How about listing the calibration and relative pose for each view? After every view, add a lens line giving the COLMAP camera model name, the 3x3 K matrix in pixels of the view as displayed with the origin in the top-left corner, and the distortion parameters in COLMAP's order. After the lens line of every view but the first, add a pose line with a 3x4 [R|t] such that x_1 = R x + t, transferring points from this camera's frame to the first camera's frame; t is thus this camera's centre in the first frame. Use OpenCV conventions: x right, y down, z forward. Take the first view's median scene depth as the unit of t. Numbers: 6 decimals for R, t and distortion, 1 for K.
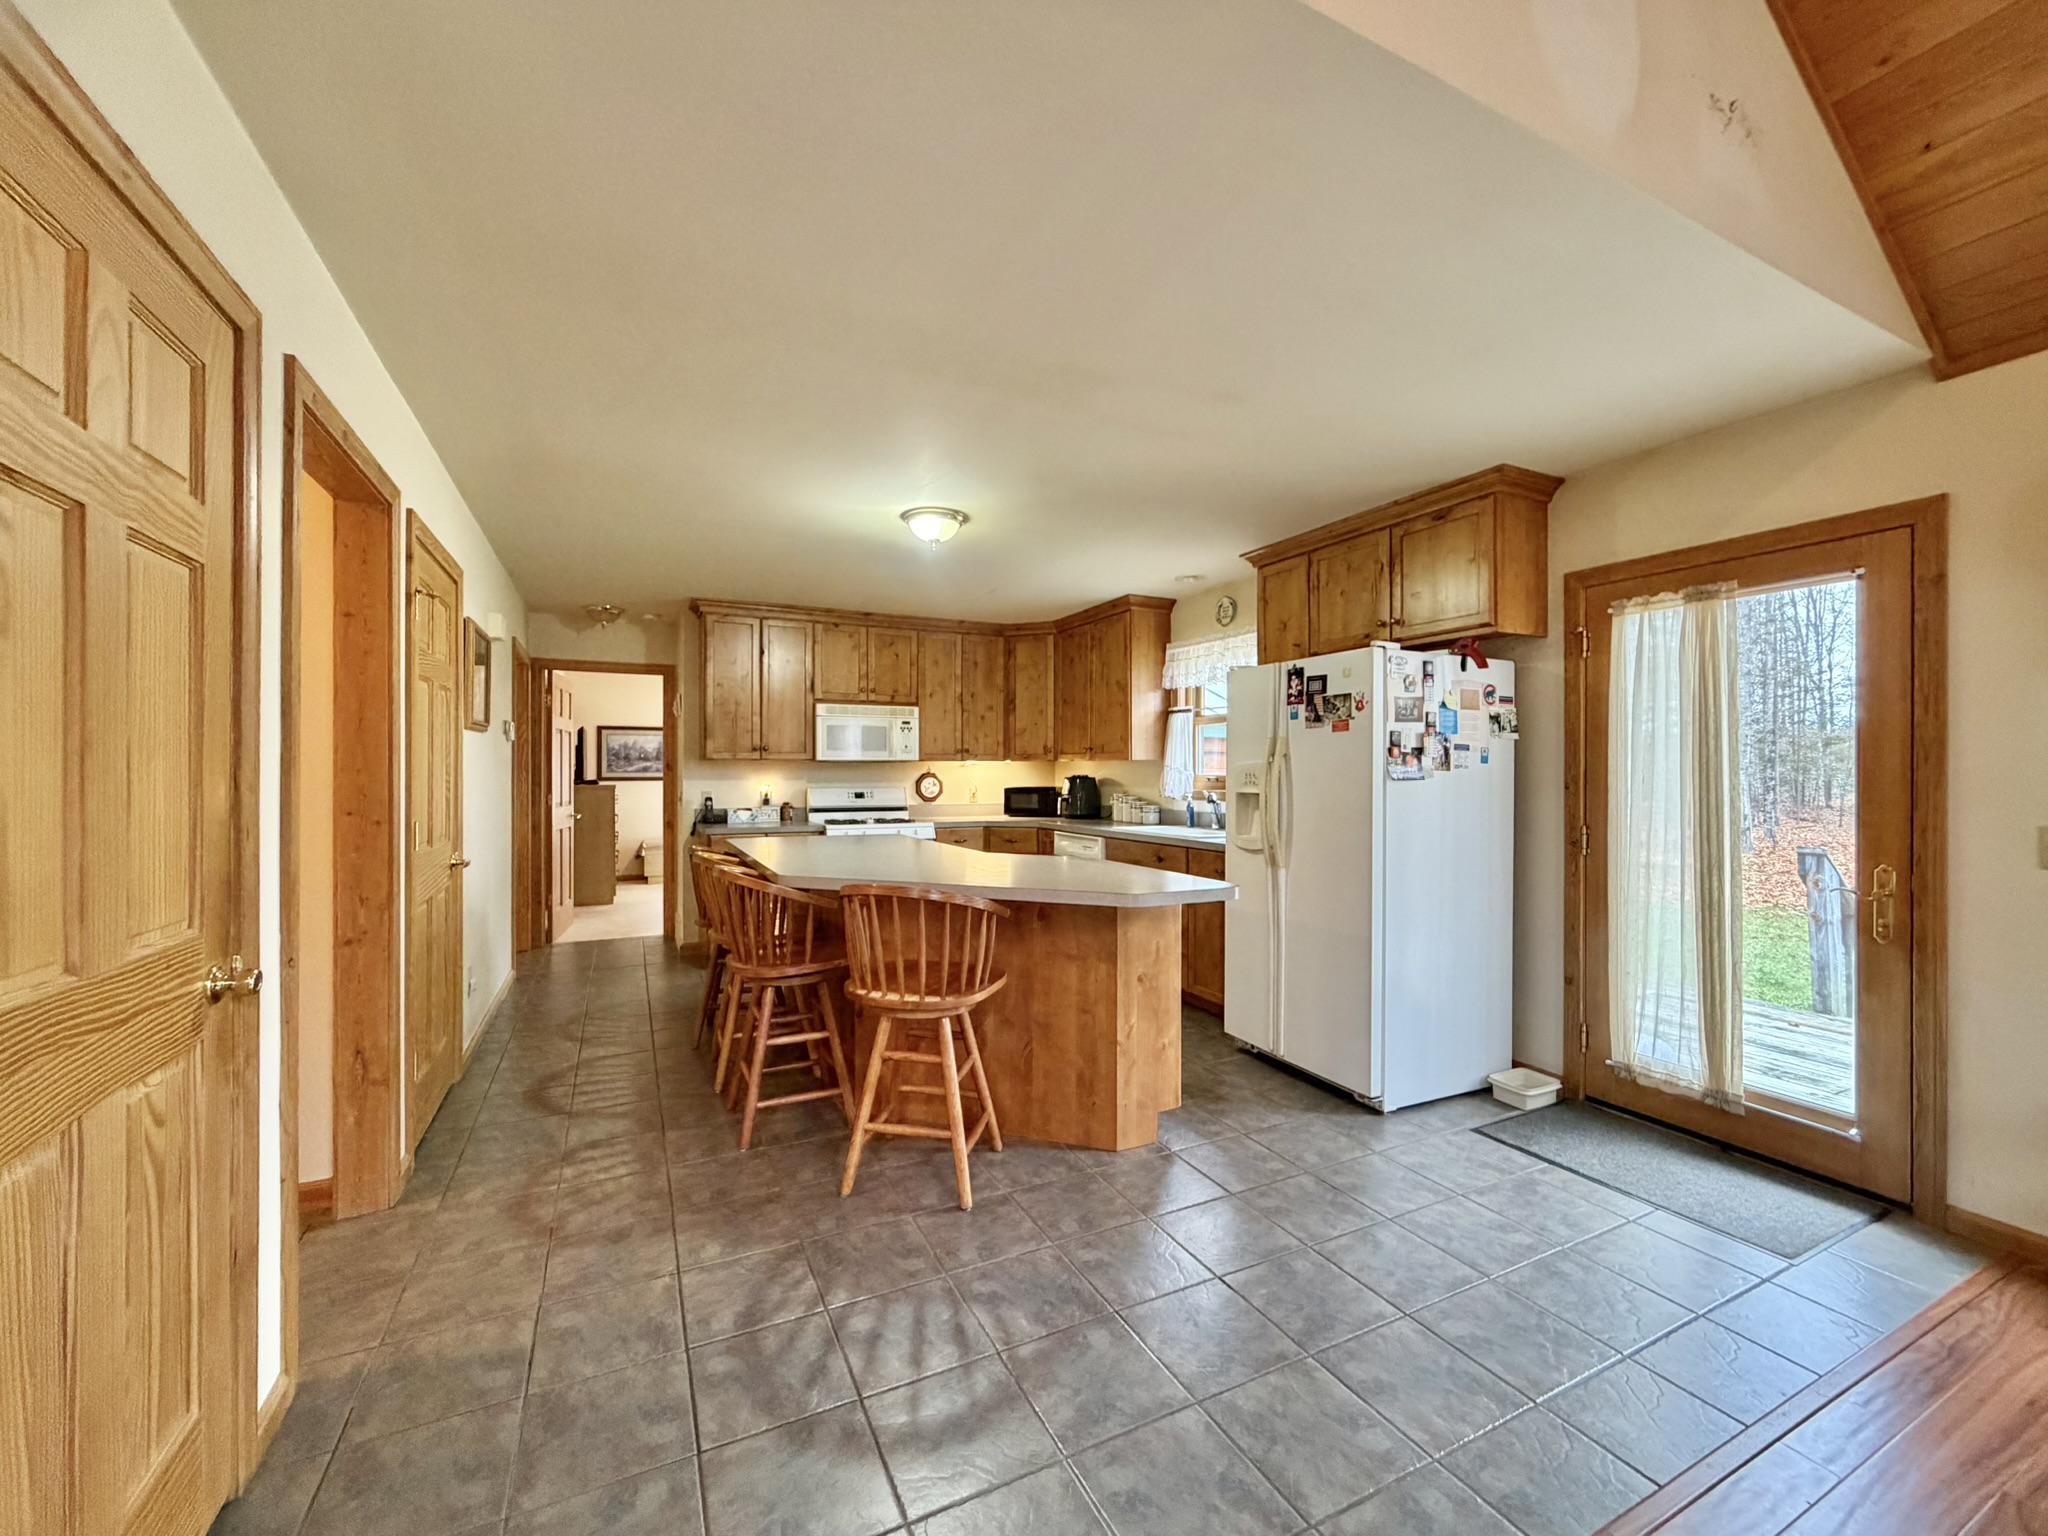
lens RADIAL K [[817.1, 0, 1020.9], [0, 817.1, 769.7], [0, 0, 1]] dist [-0.001119, 0.000574]
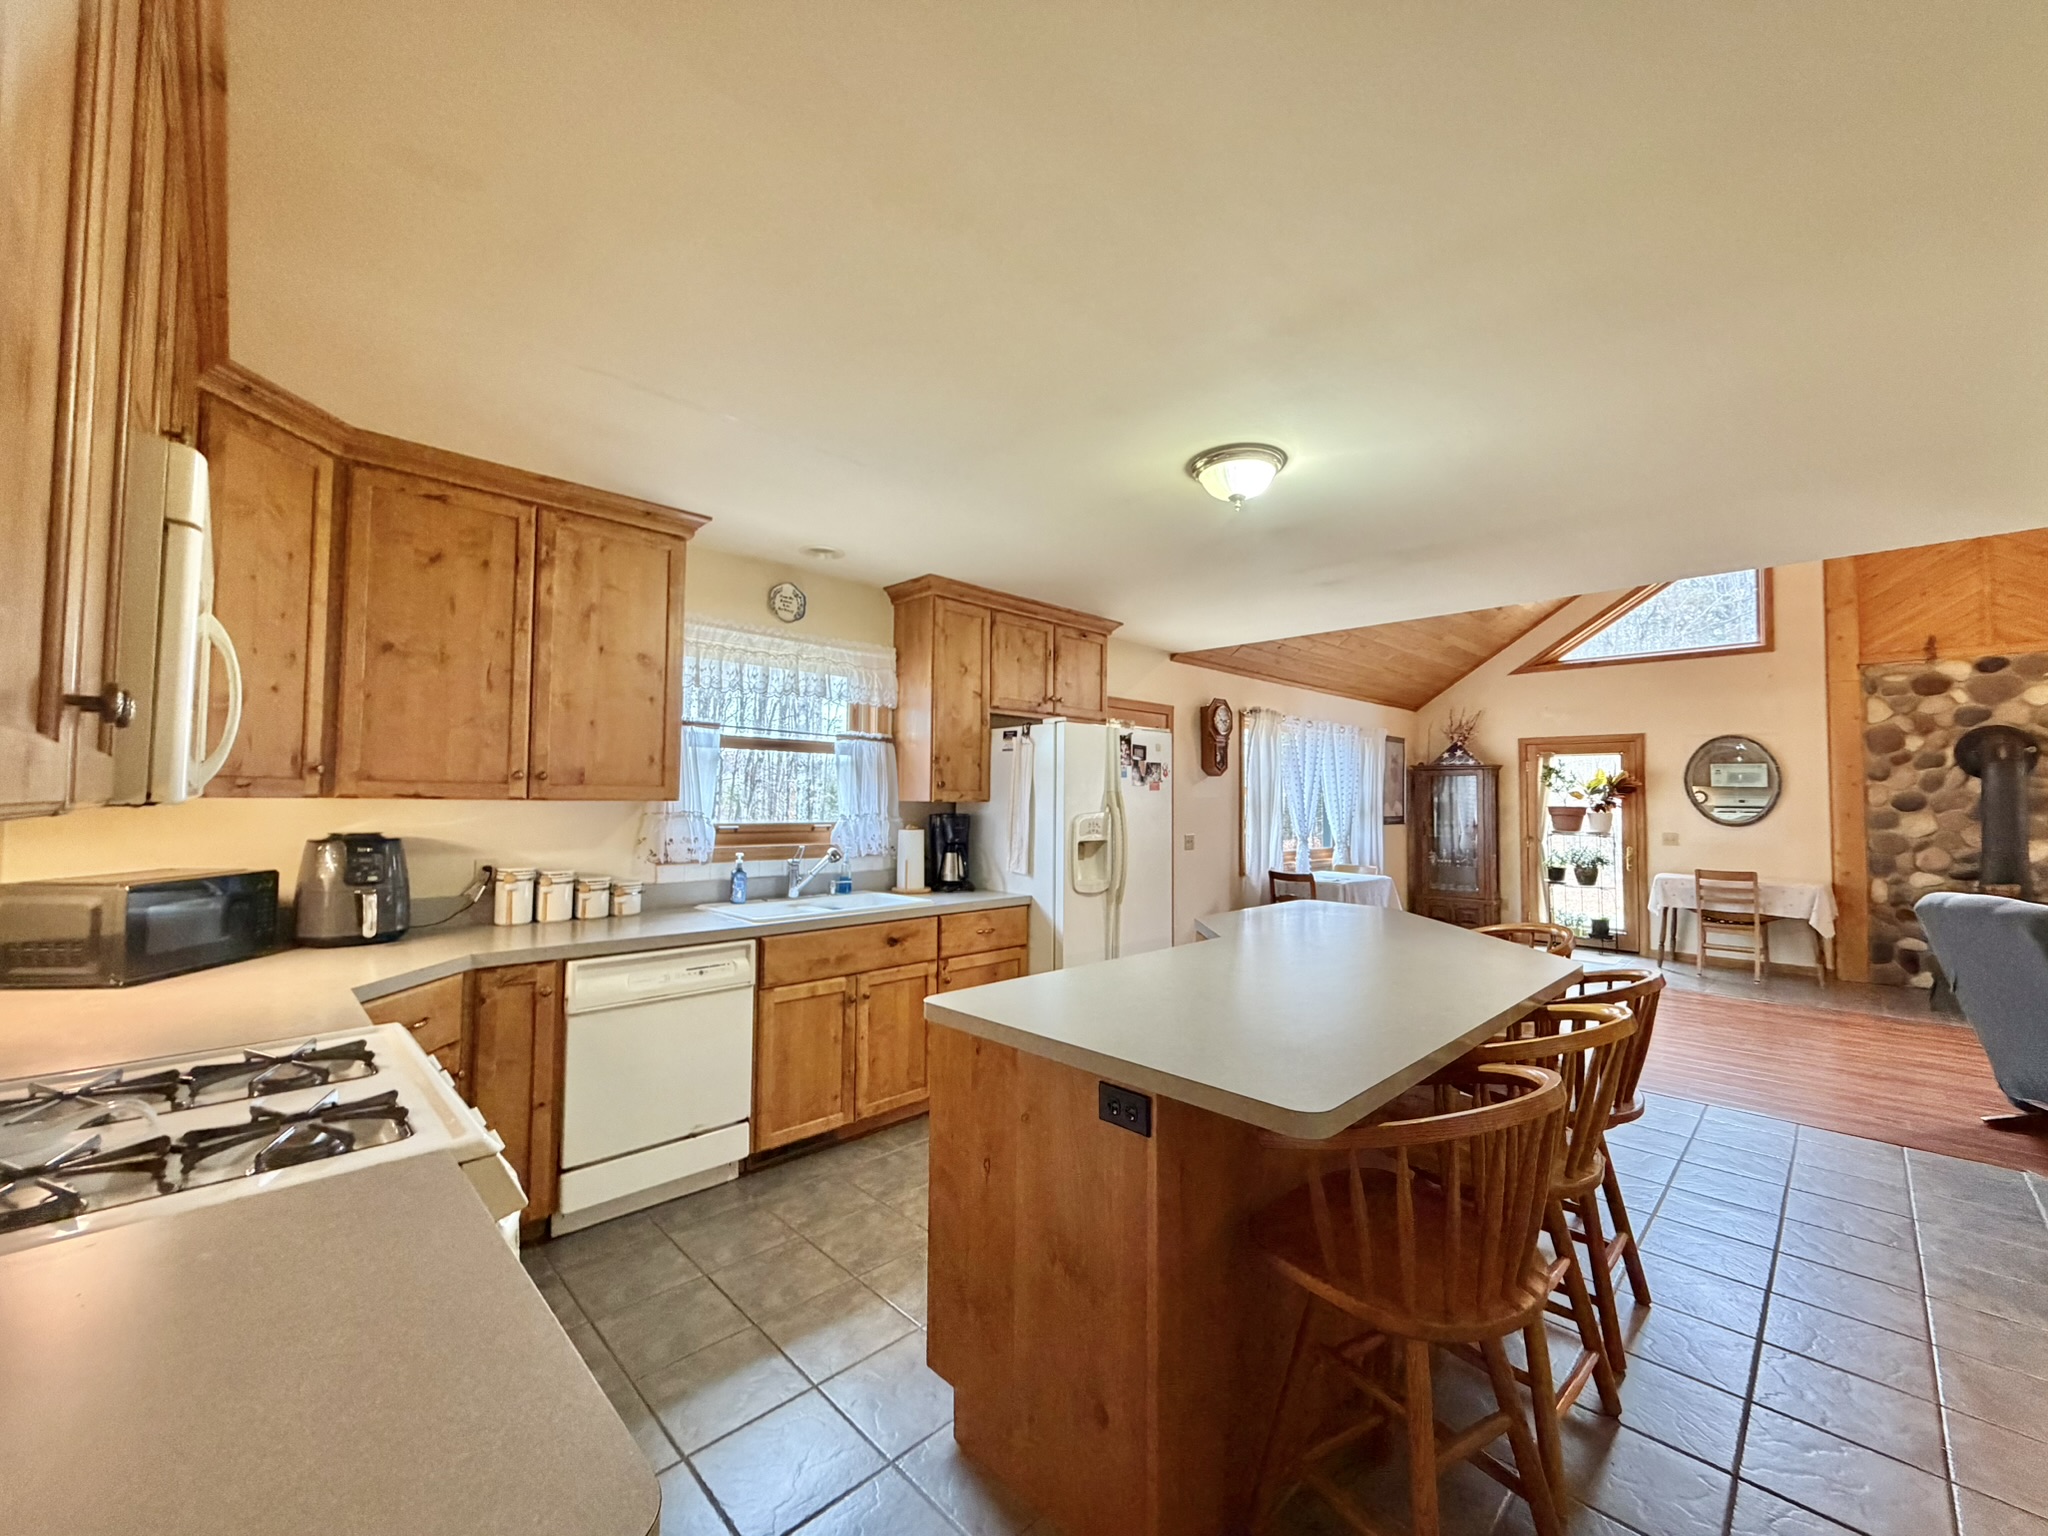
lens RADIAL K [[817.1, 0, 1020.9], [0, 817.1, 769.7], [0, 0, 1]] dist [-0.001119, 0.000574]
pose [[-0.311167, 0.034547, 0.949727, -0.443672], [-0.011915, 0.999119, -0.040247, -0.013388], [-0.950281, -0.023839, -0.310481, 0.886713]]
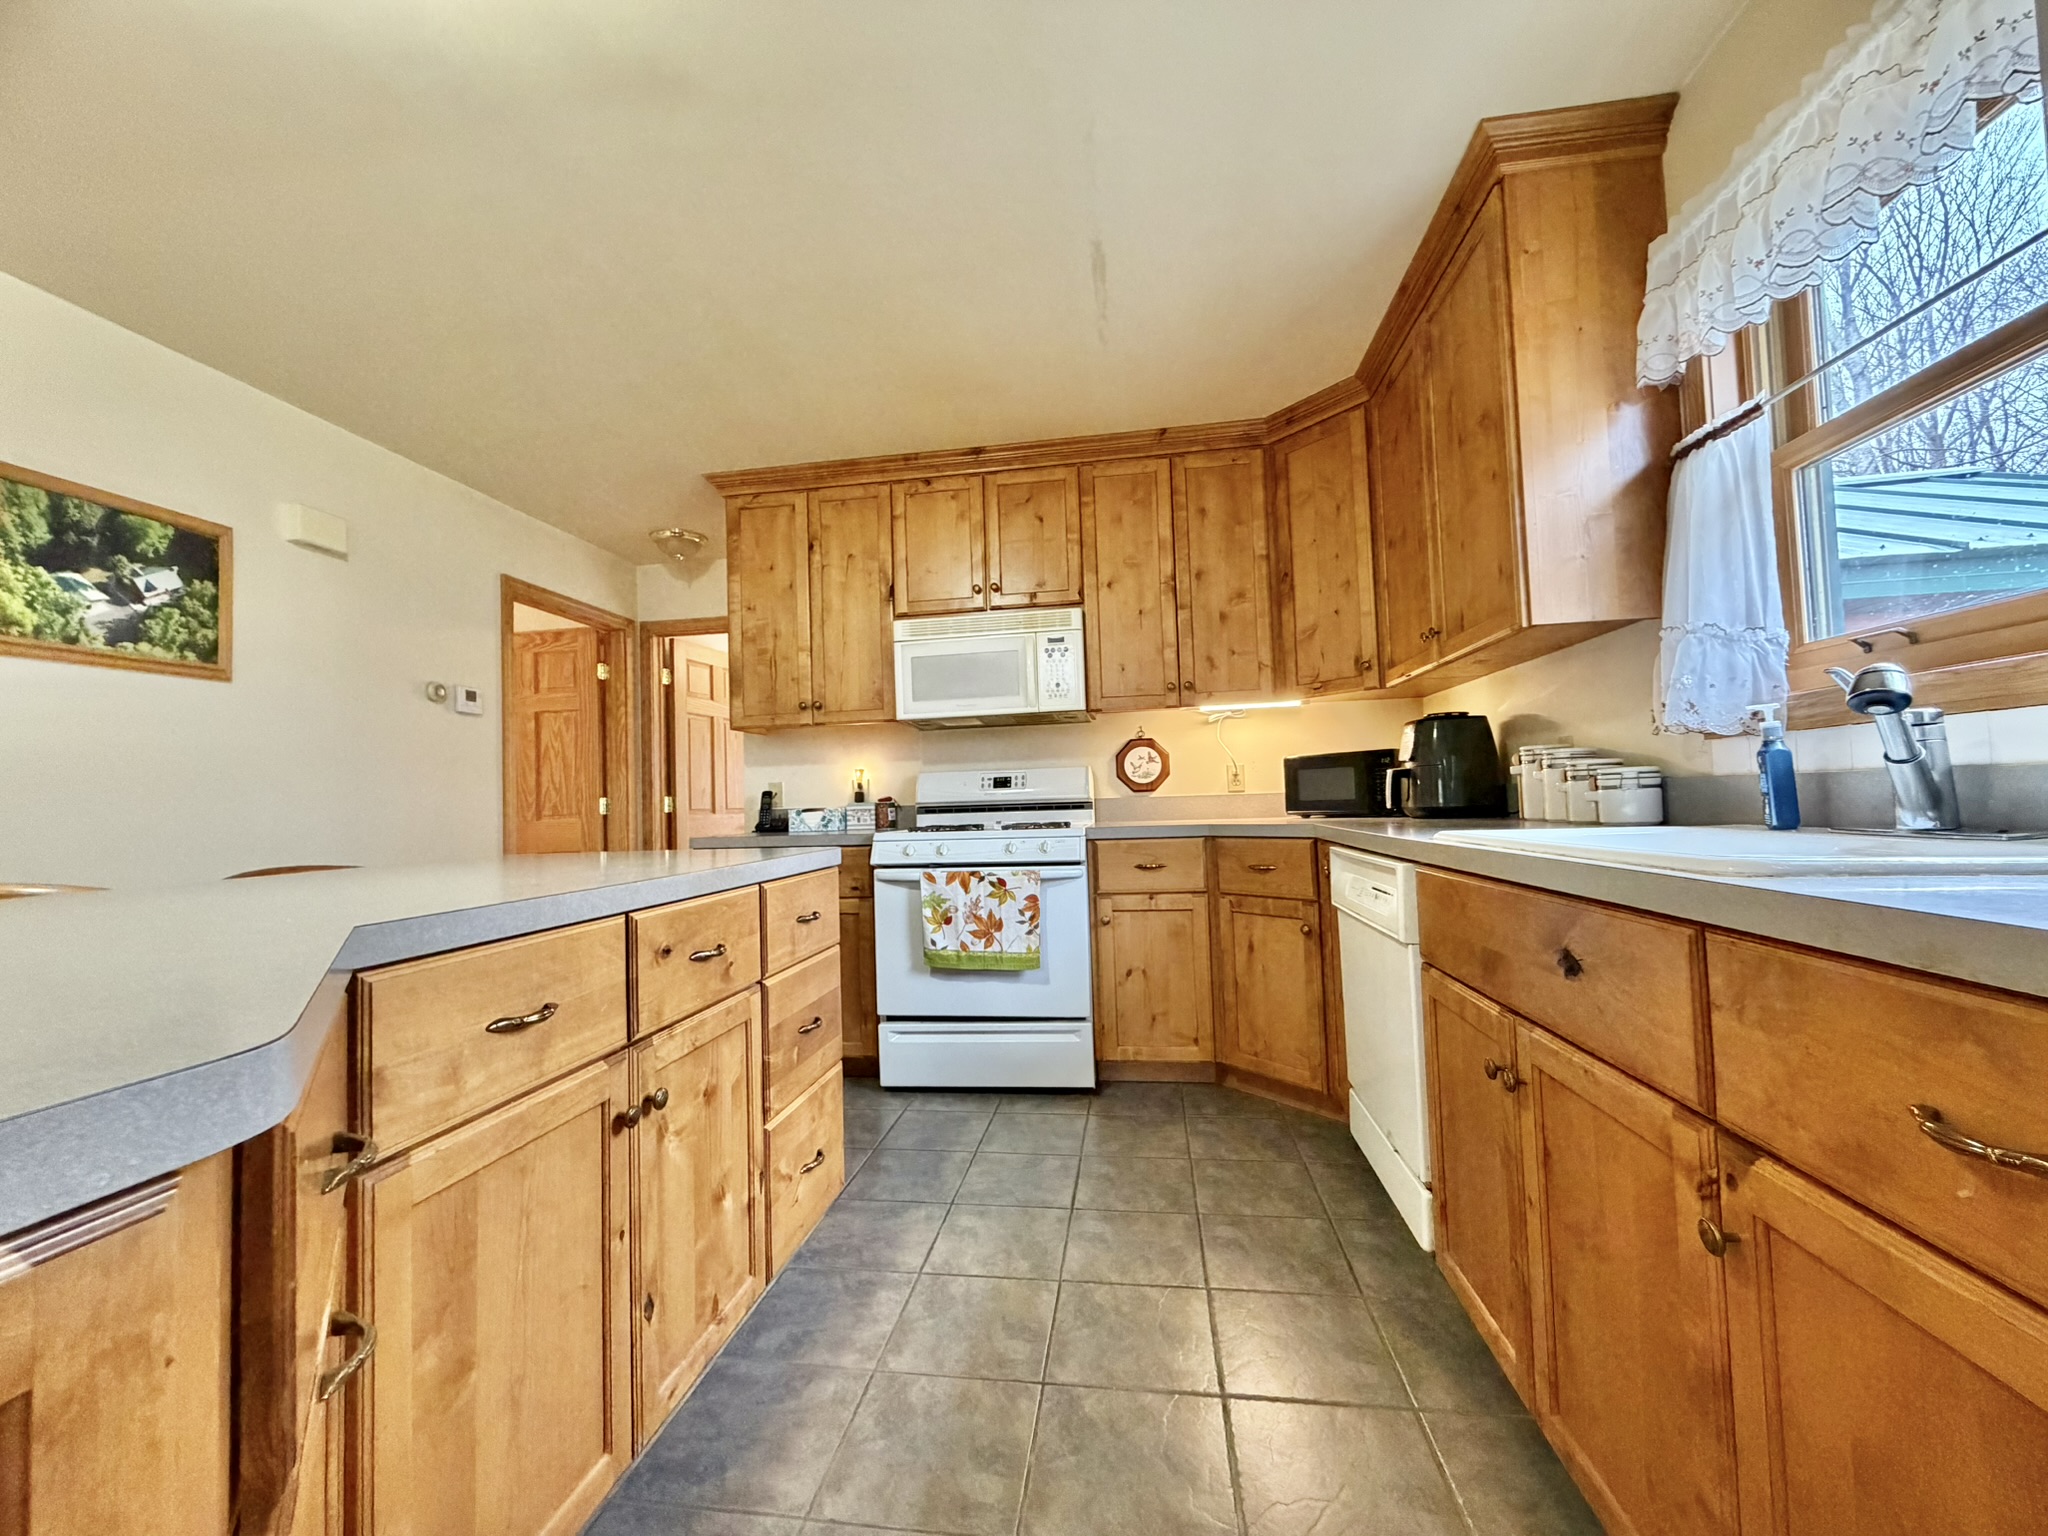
lens RADIAL K [[811.1, 0, 1020.8], [0, 811.1, 771.1], [0, 0, 1]] dist [0.000337, 0.000304]
pose [[0.820218, -0.049136, -0.569937, 0.140391], [0.034335, 0.998737, -0.036691, 0.047334], [0.571020, 0.010526, 0.820868, 0.579127]]
